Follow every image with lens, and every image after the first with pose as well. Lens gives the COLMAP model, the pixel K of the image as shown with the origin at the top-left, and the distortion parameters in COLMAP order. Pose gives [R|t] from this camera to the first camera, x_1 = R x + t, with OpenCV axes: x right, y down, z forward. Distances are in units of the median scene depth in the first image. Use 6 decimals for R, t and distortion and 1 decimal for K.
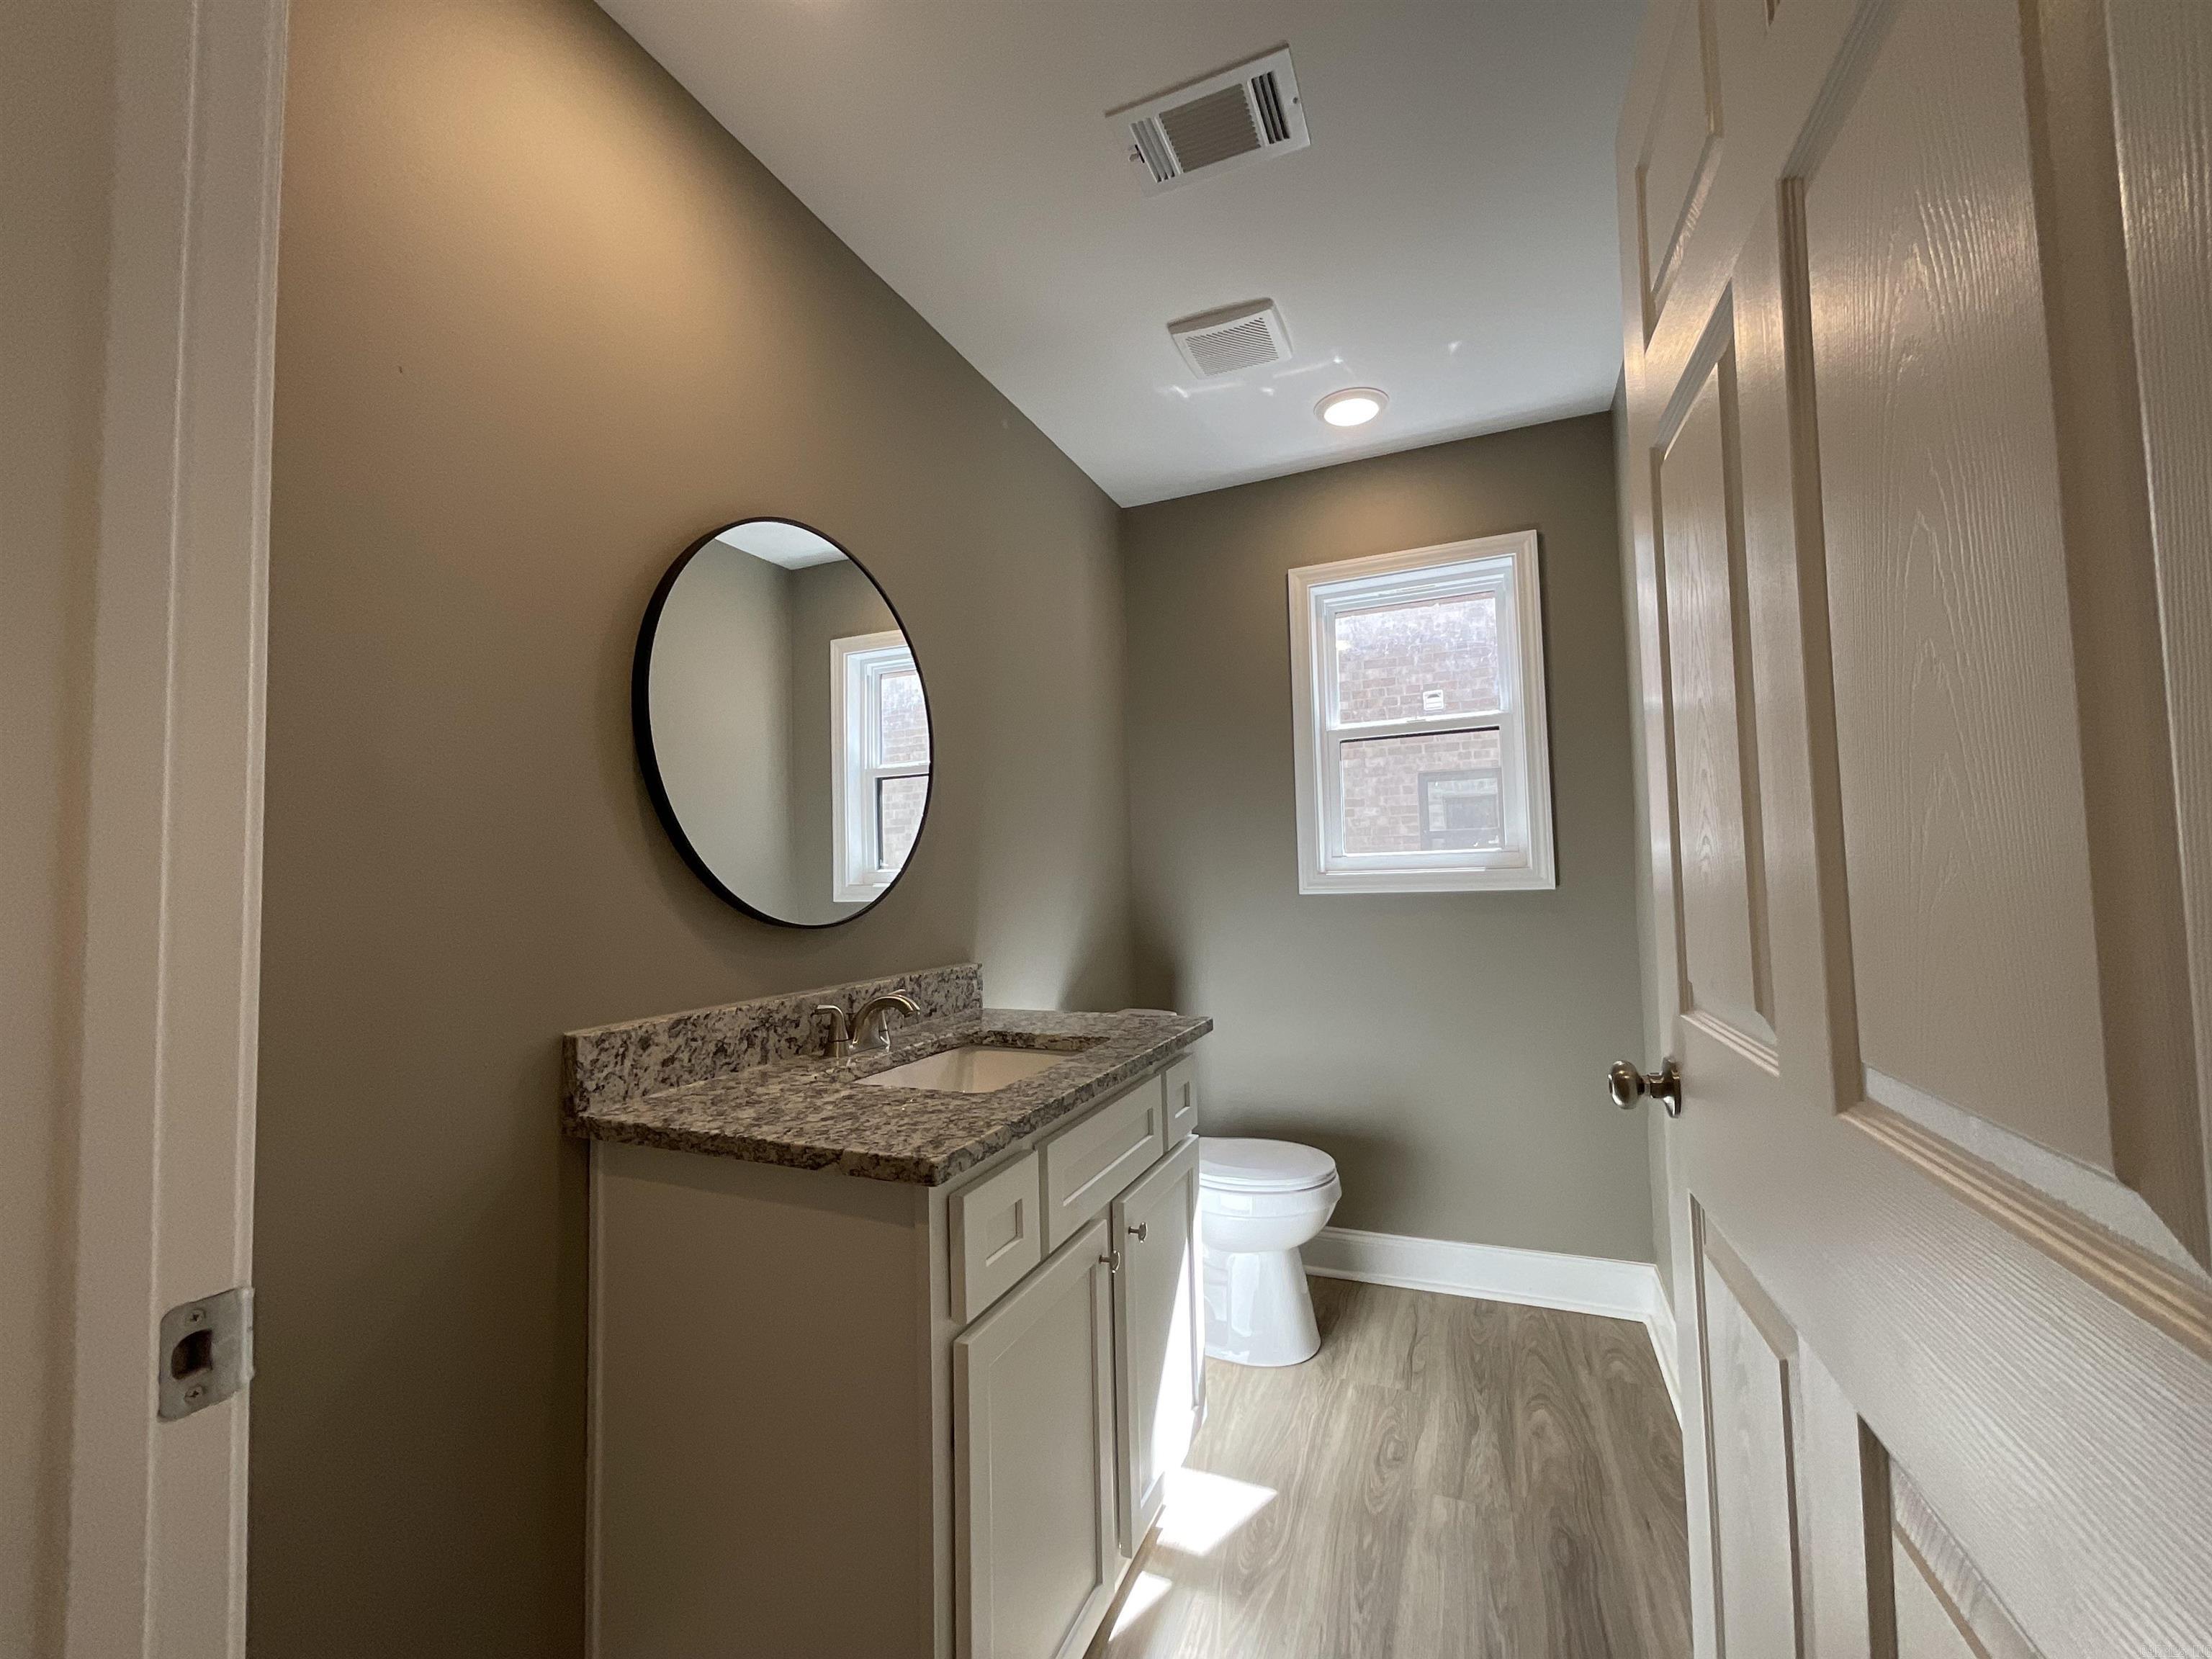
lens RADIAL K [[889.3, 0, 1106.0], [0, 889.3, 829.5], [0, 0, 1]] dist [-0.008224, 0.000044]
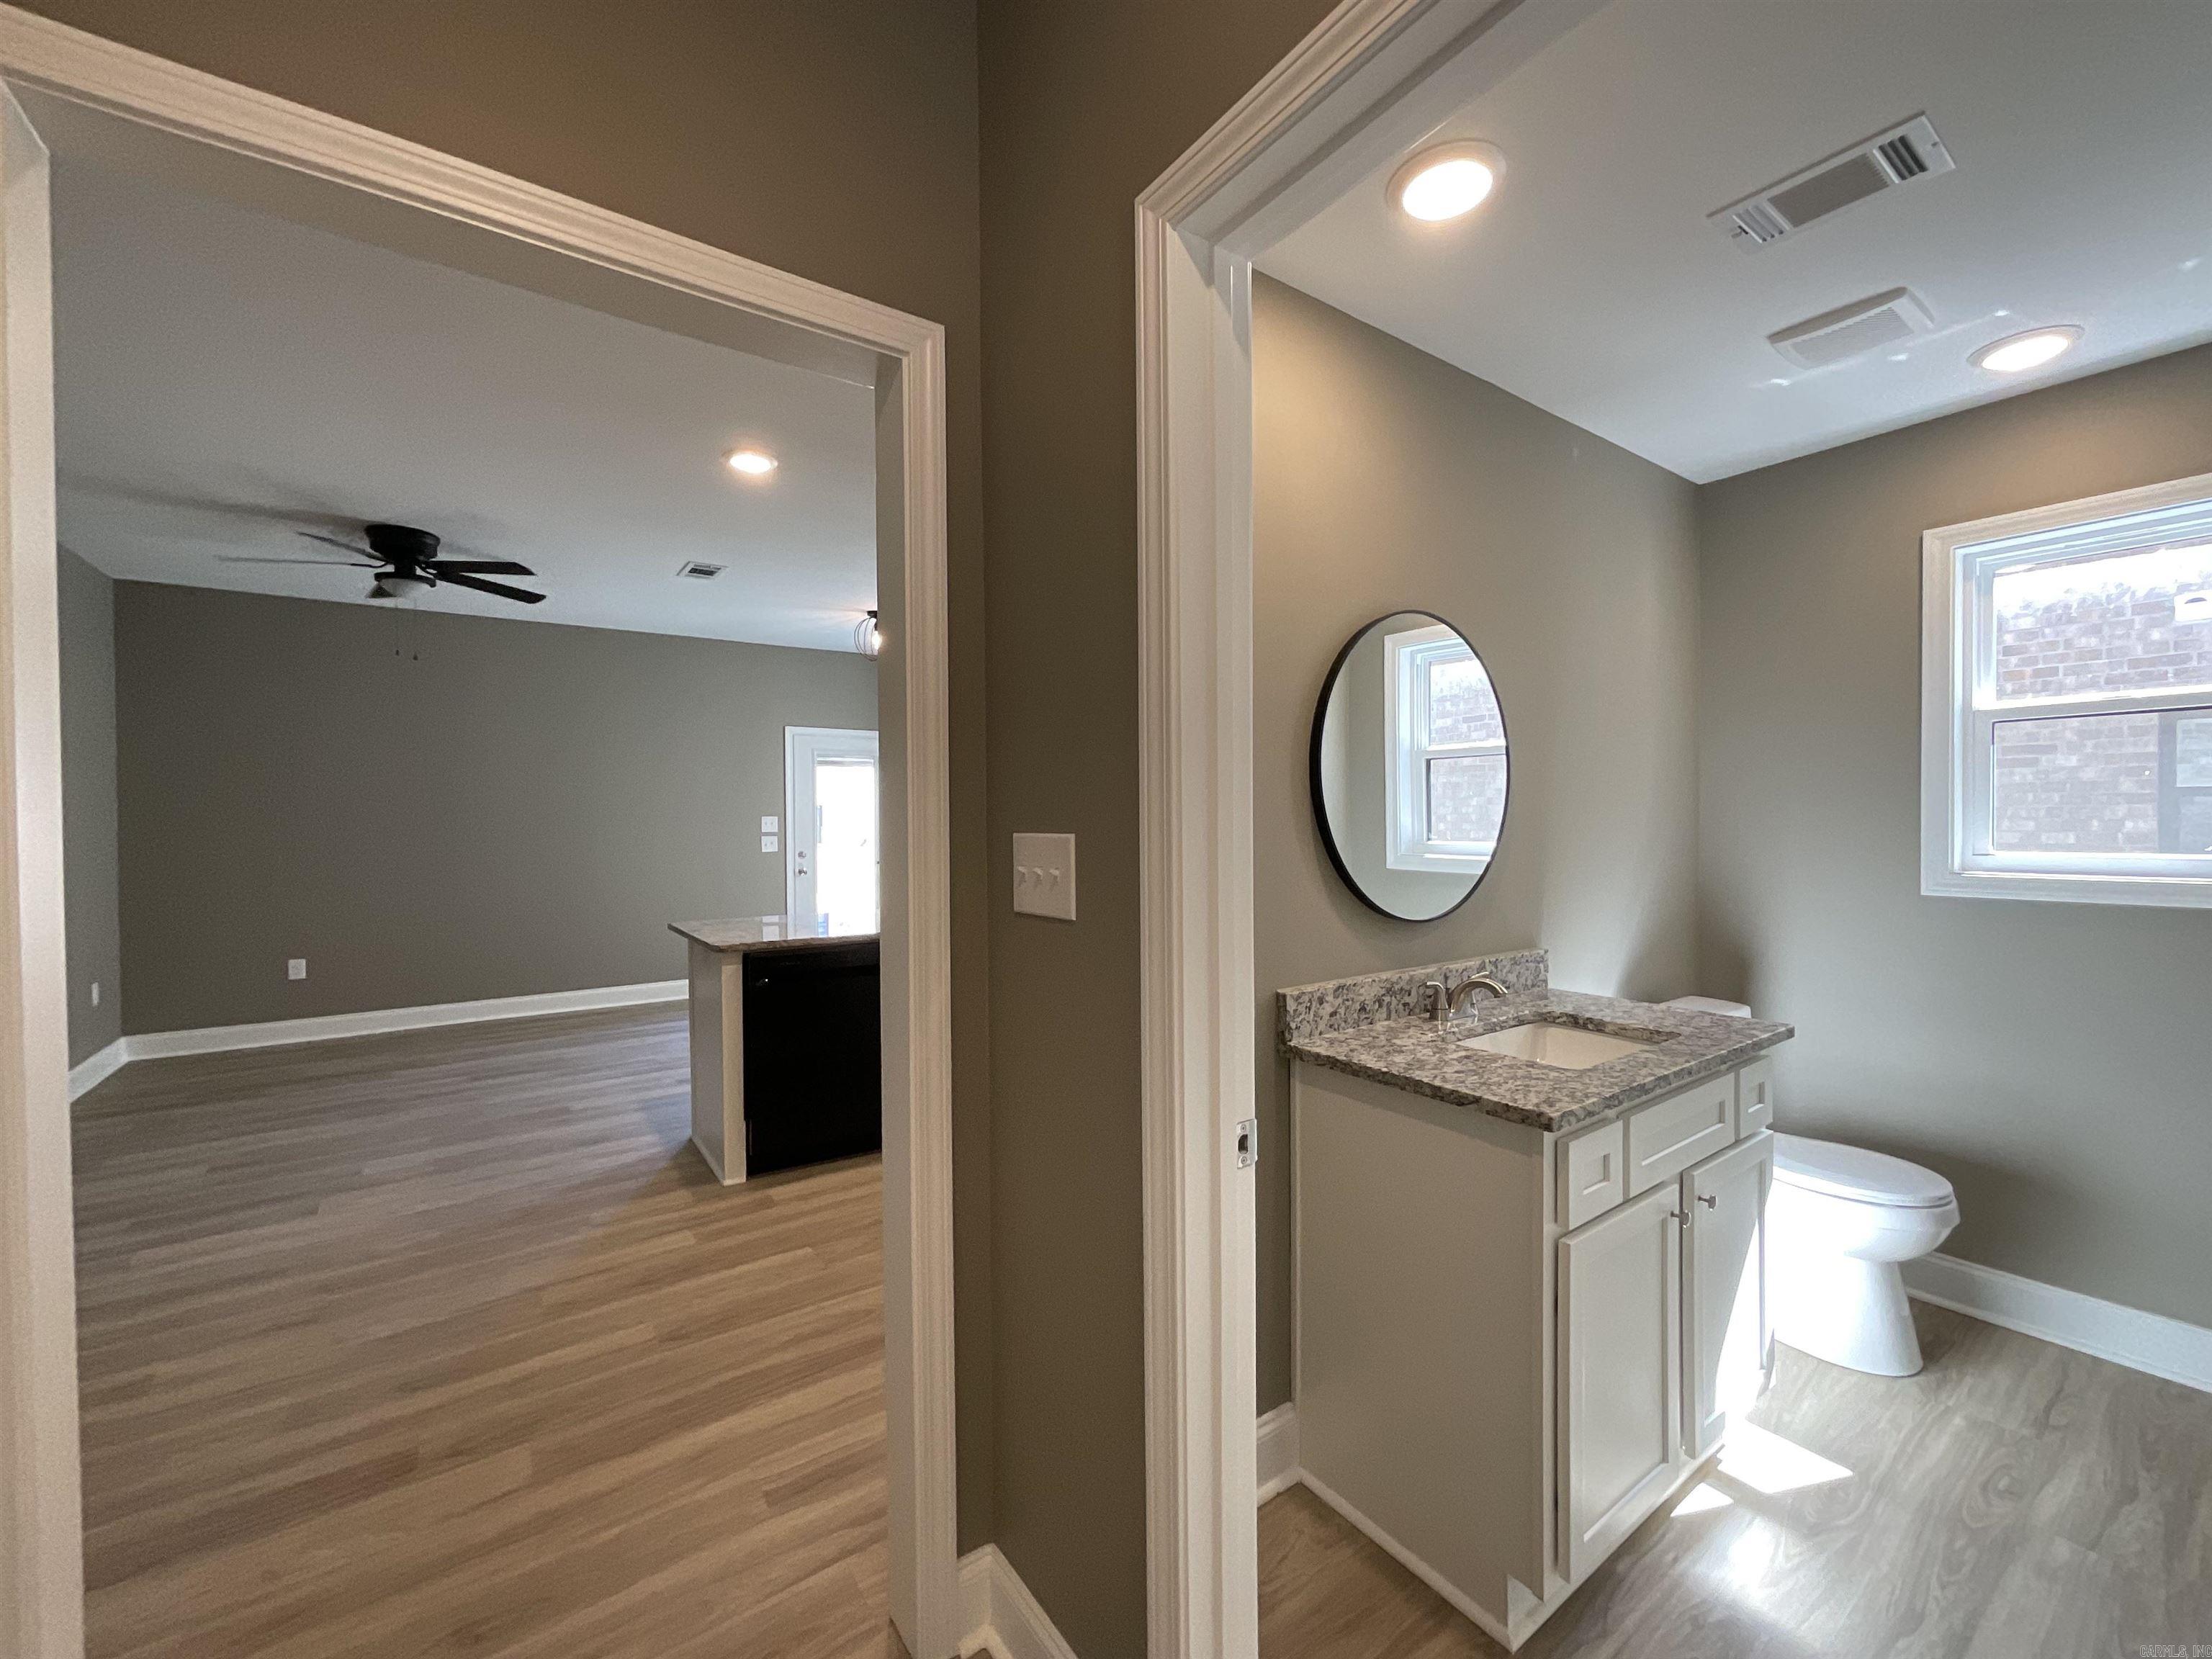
lens RADIAL K [[894.5, 0, 1131.4], [0, 894.5, 832.7], [0, 0, 1]] dist [0.018334, -0.006099]
pose [[0.865911, 0.024649, -0.499590, -0.039031], [0.015549, 0.996976, 0.076139, -0.135786], [0.499956, -0.073698, 0.862910, -0.372949]]
